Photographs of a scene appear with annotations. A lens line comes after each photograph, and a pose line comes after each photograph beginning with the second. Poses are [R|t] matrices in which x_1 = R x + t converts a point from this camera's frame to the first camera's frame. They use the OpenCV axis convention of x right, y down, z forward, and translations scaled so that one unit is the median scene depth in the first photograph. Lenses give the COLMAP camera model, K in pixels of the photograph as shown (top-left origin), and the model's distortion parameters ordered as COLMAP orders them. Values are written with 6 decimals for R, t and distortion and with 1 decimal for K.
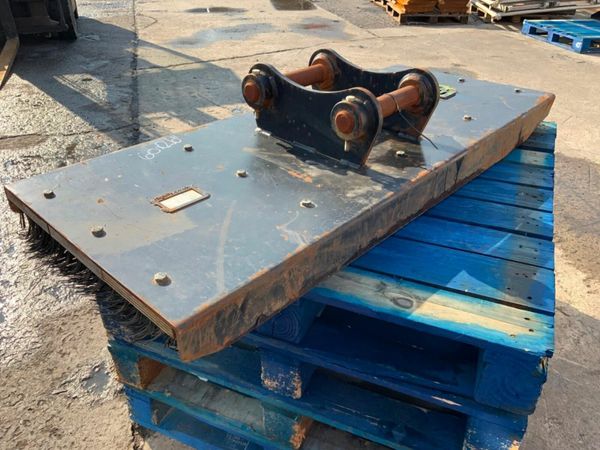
lens RADIAL K [[500.3, 0, 299.7], [0, 500.3, 229.2], [0, 0, 1]] dist [0.045878, -0.098822]
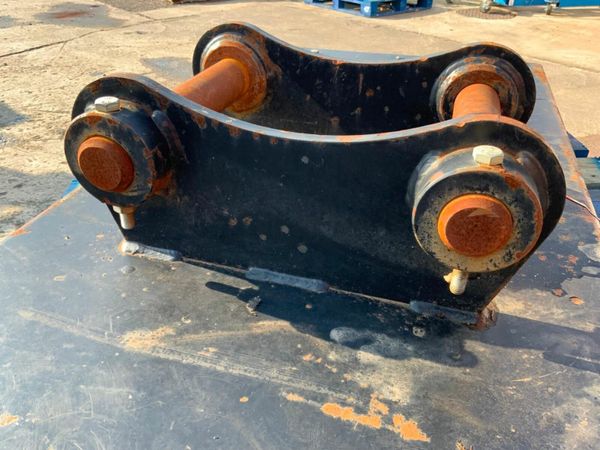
lens RADIAL K [[500.3, 0, 299.1], [0, 500.3, 223.9], [0, 0, 1]] dist [0.045878, -0.098822]
pose [[0.896779, -0.235326, 0.374711, -0.103727], [0.227983, 0.971525, 0.064517, -0.204966], [-0.379224, 0.027570, 0.924894, 0.579744]]
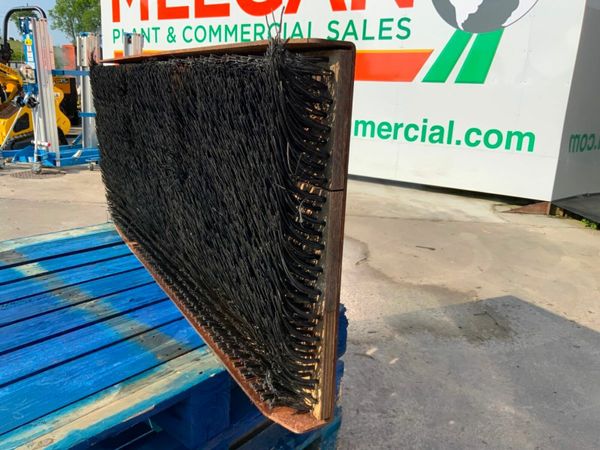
lens RADIAL K [[500.3, 0, 300.5], [0, 500.3, 219.5], [0, 0, 1]] dist [0.045878, -0.098822]
pose [[0.271765, -0.220704, 0.936714, -0.614615], [0.458340, 0.885549, 0.075673, -0.120560], [-0.846208, 0.408768, 0.341819, 0.241933]]
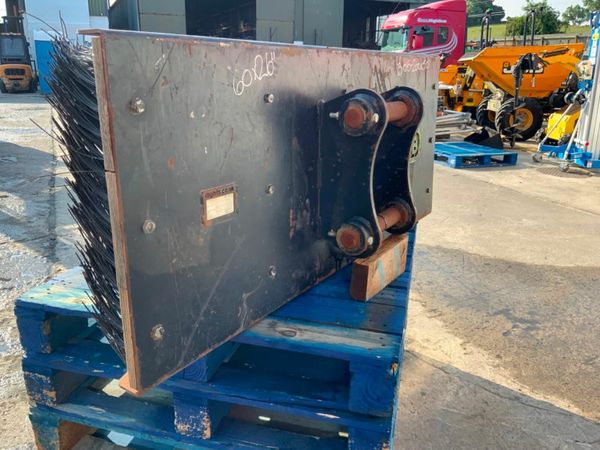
lens RADIAL K [[500.3, 0, 295.3], [0, 500.3, 220.9], [0, 0, 1]] dist [0.045878, -0.098822]
pose [[0.988100, -0.022917, 0.152097, 0.023557], [0.059313, 0.969131, -0.239306, 0.112616], [-0.141918, 0.245480, 0.958957, -0.186624]]
